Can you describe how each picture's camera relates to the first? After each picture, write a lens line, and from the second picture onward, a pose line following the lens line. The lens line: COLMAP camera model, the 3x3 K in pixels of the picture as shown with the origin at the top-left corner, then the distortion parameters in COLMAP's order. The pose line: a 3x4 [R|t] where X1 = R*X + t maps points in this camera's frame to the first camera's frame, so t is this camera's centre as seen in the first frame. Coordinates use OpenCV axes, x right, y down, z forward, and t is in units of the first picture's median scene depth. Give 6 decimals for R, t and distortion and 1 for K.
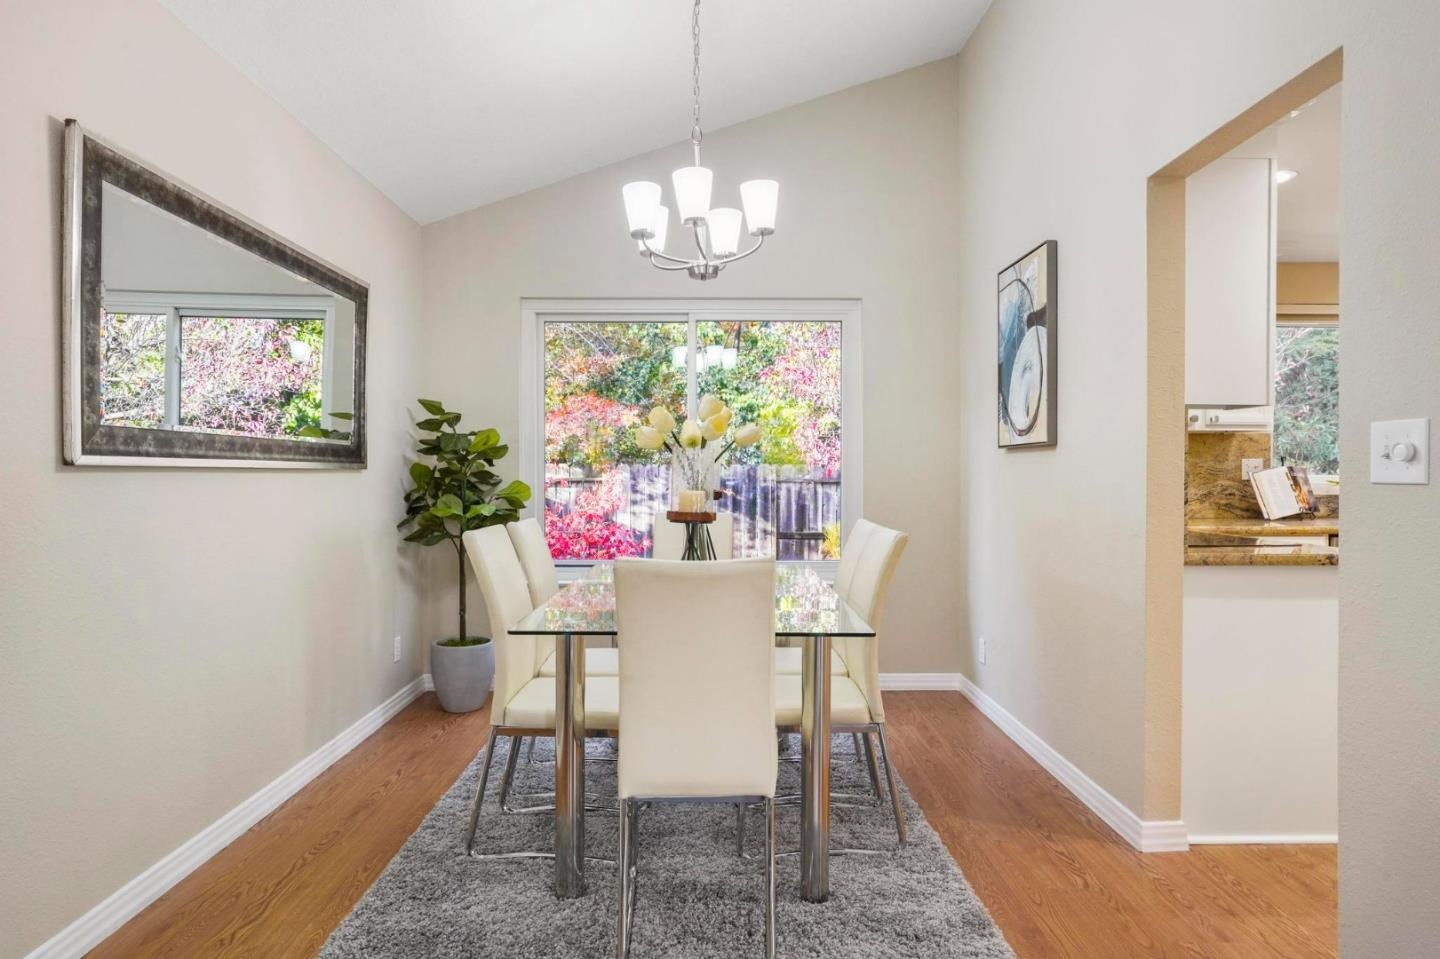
lens RADIAL K [[828.0, 0, 720.0], [0, 828.0, 479.5], [0, 0, 1]] dist [-0.063480, 0.053387]
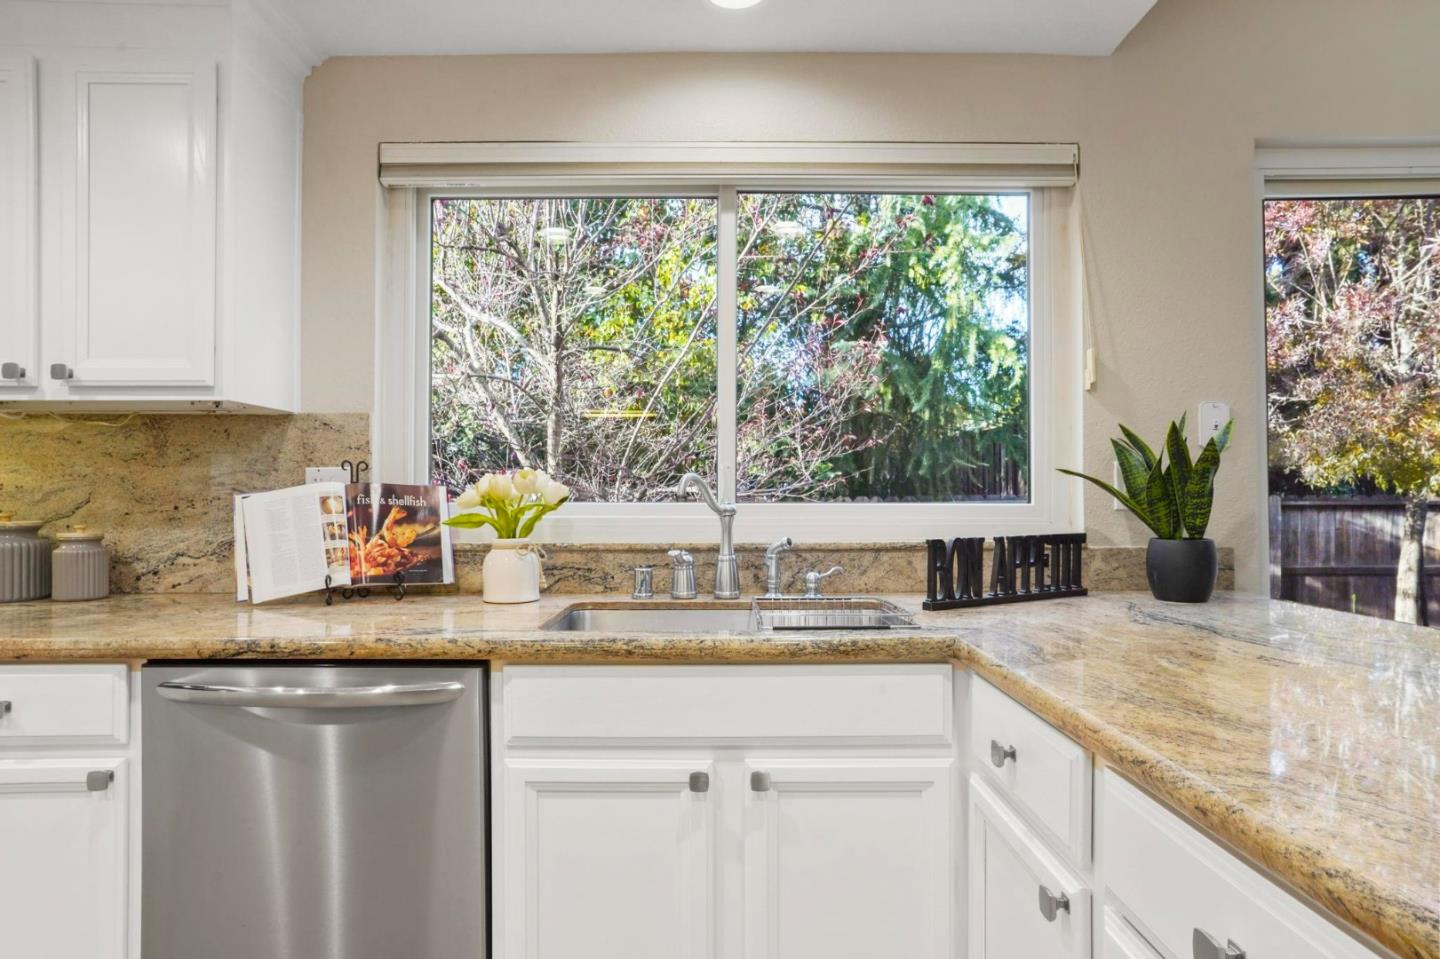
lens RADIAL K [[828.0, 0, 720.0], [0, 828.0, 479.5], [0, 0, 1]] dist [-0.063480, 0.053387]
pose [[0.999987, -0.003655, -0.003630, 0.883300], [0.003553, 0.999609, -0.027744, -0.004283], [0.003730, 0.027731, 0.999608, 0.526566]]
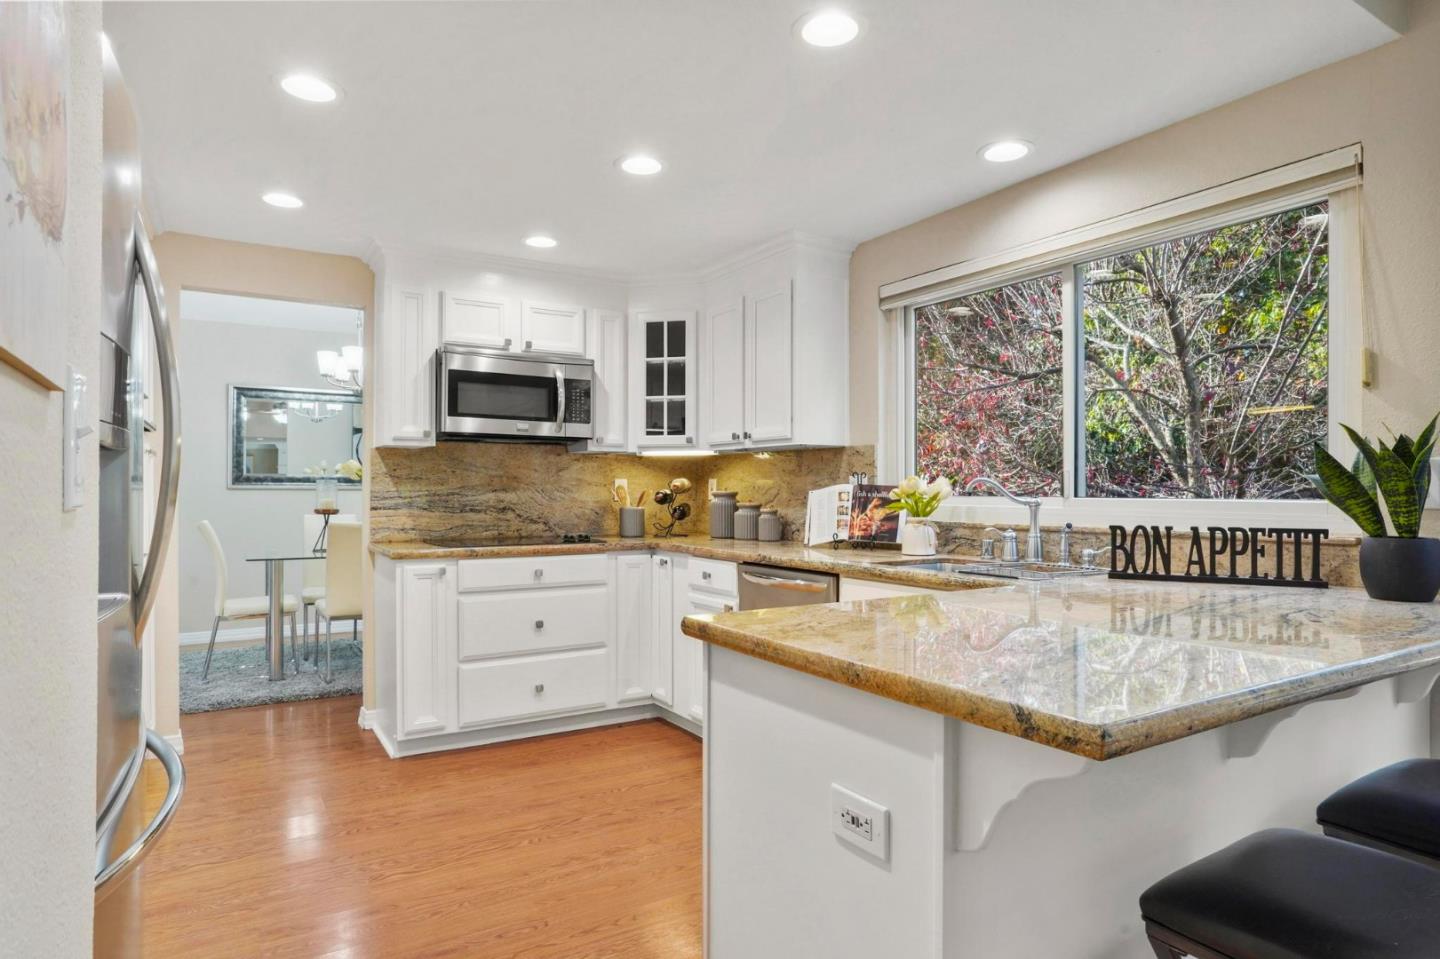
lens RADIAL K [[828.0, 0, 720.0], [0, 828.0, 479.5], [0, 0, 1]] dist [-0.063480, 0.053387]
pose [[0.520256, -0.012773, -0.853915, 1.314828], [-0.007763, 0.999776, -0.019685, -0.003388], [0.853975, 0.016870, 0.520040, 0.429545]]
